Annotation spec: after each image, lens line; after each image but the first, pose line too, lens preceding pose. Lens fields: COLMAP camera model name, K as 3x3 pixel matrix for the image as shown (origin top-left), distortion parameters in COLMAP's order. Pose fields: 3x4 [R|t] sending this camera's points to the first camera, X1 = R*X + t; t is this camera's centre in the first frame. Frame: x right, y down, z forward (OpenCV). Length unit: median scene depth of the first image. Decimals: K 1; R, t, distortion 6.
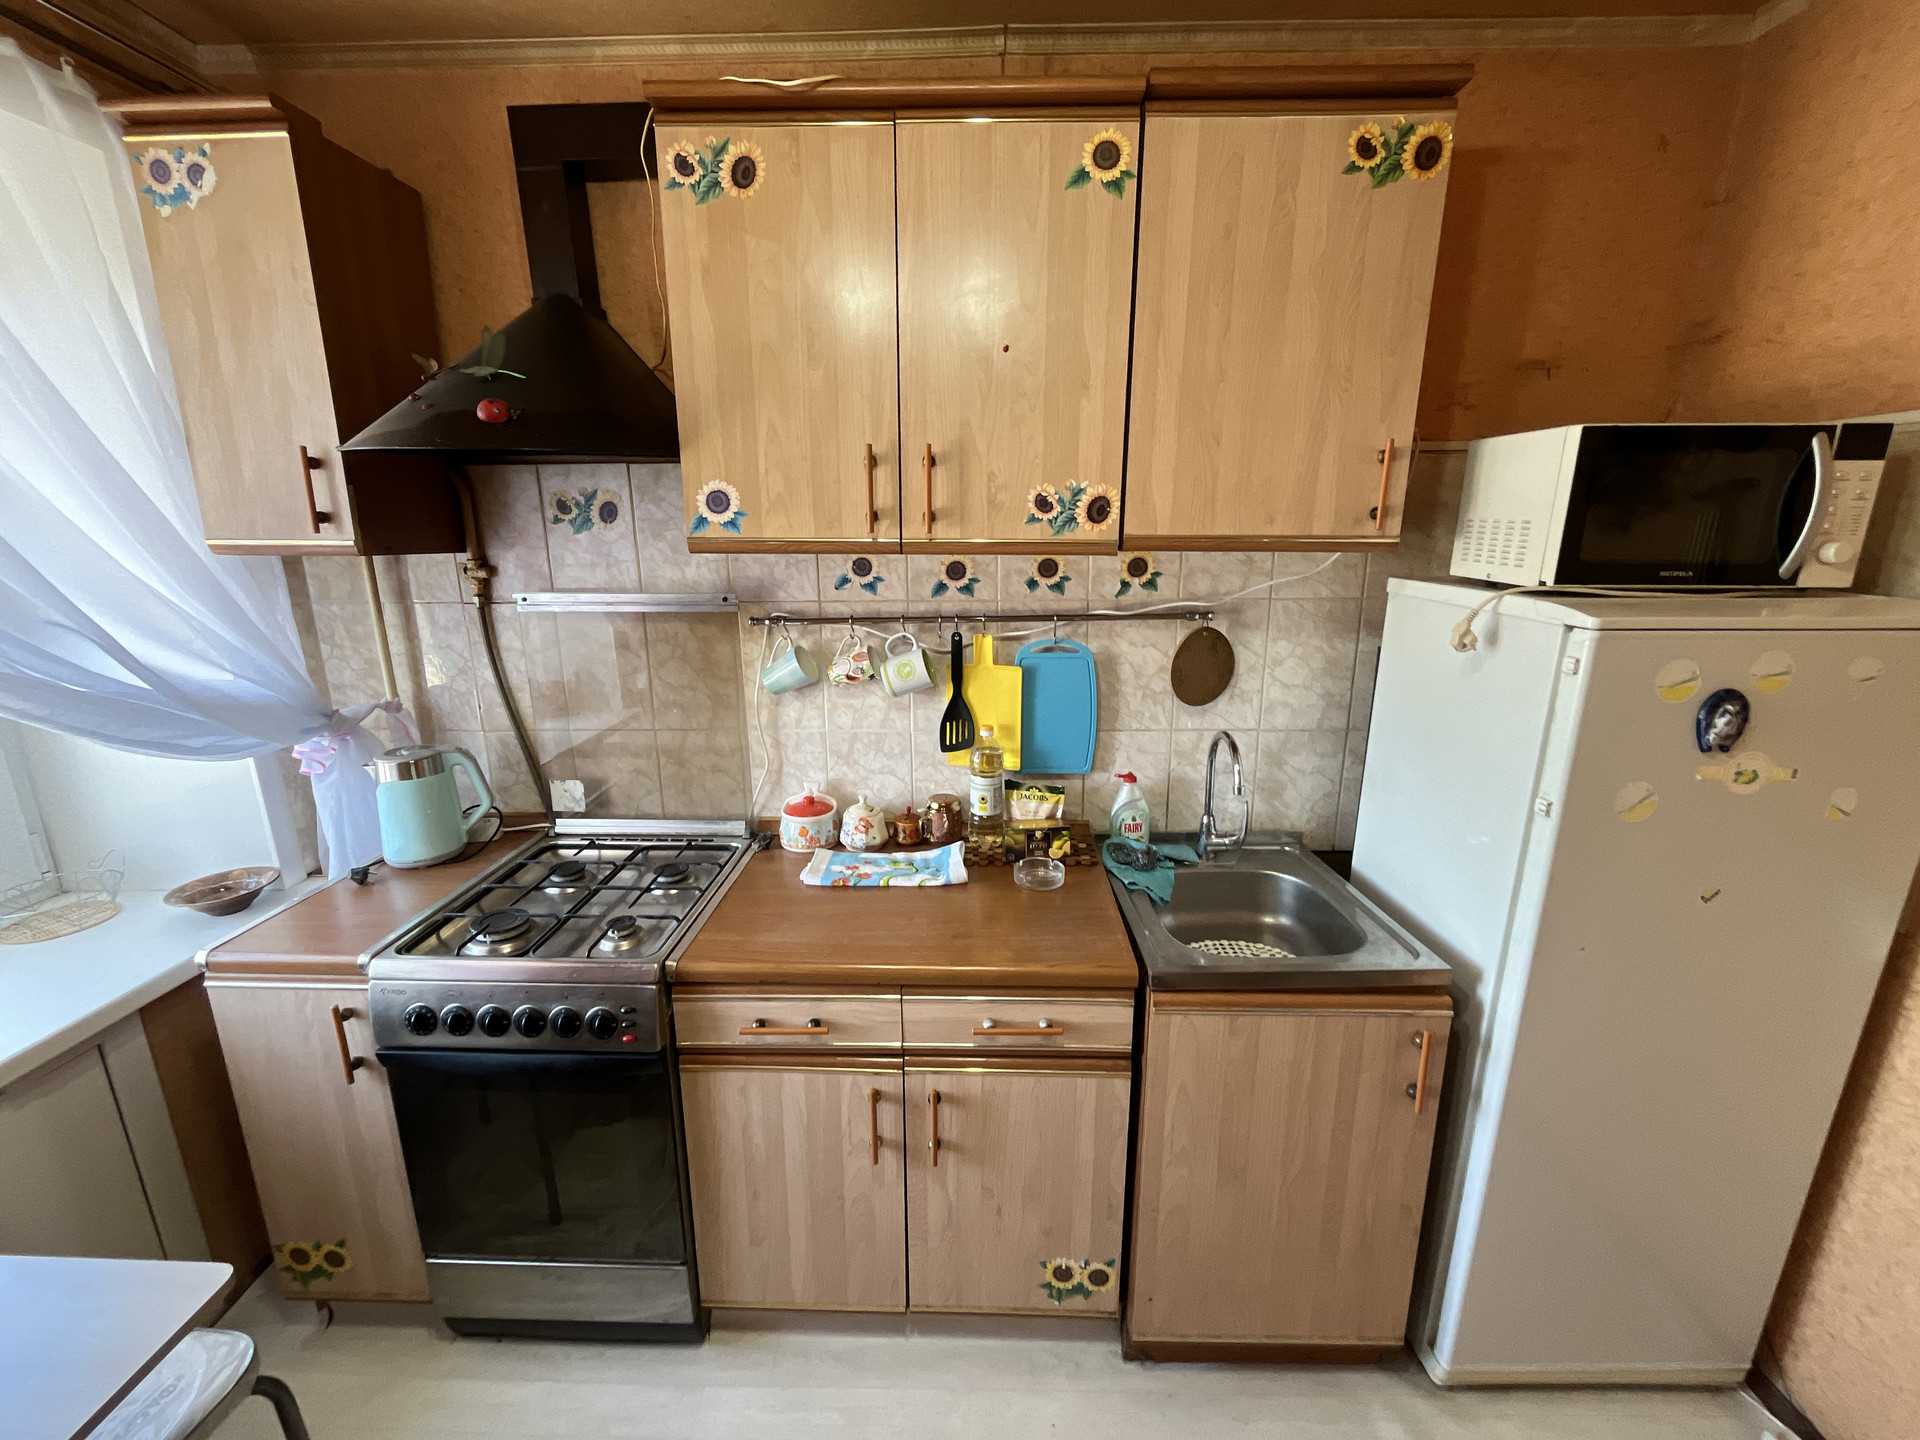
lens RADIAL K [[789.3, 0, 961.4], [0, 789.3, 720.5], [0, 0, 1]] dist [-0.009122, 0.001130]
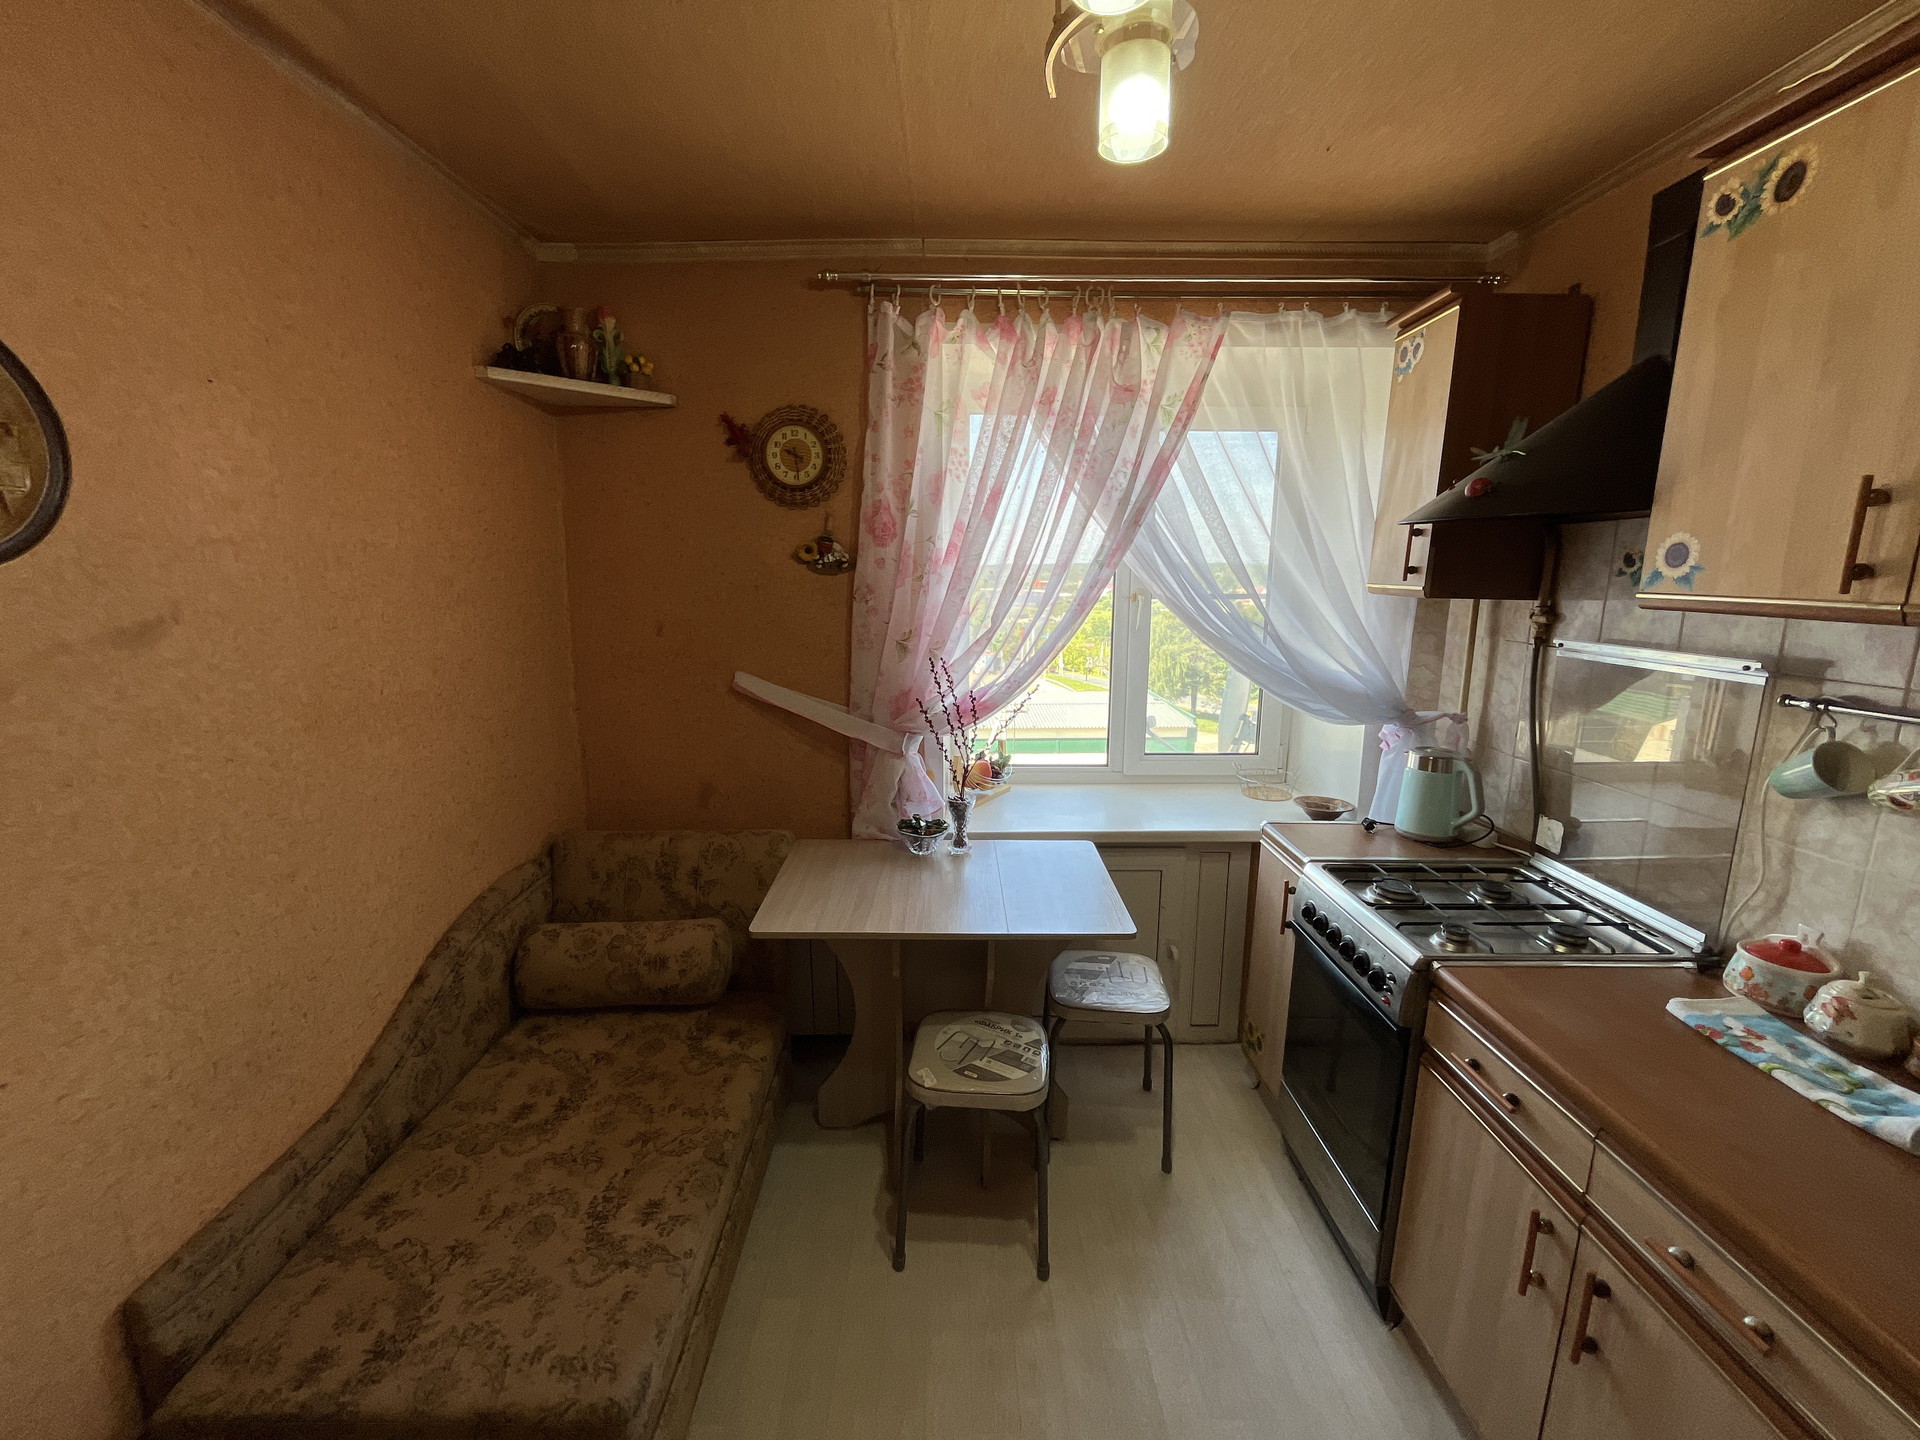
lens RADIAL K [[789.3, 0, 955.2], [0, 789.3, 720.9], [0, 0, 1]] dist [-0.009122, 0.001130]
pose [[0.022590, 0.189959, -0.981532, 0.661272], [-0.246660, 0.952491, 0.178662, -0.054030], [0.968839, 0.238069, 0.068372, 0.184450]]
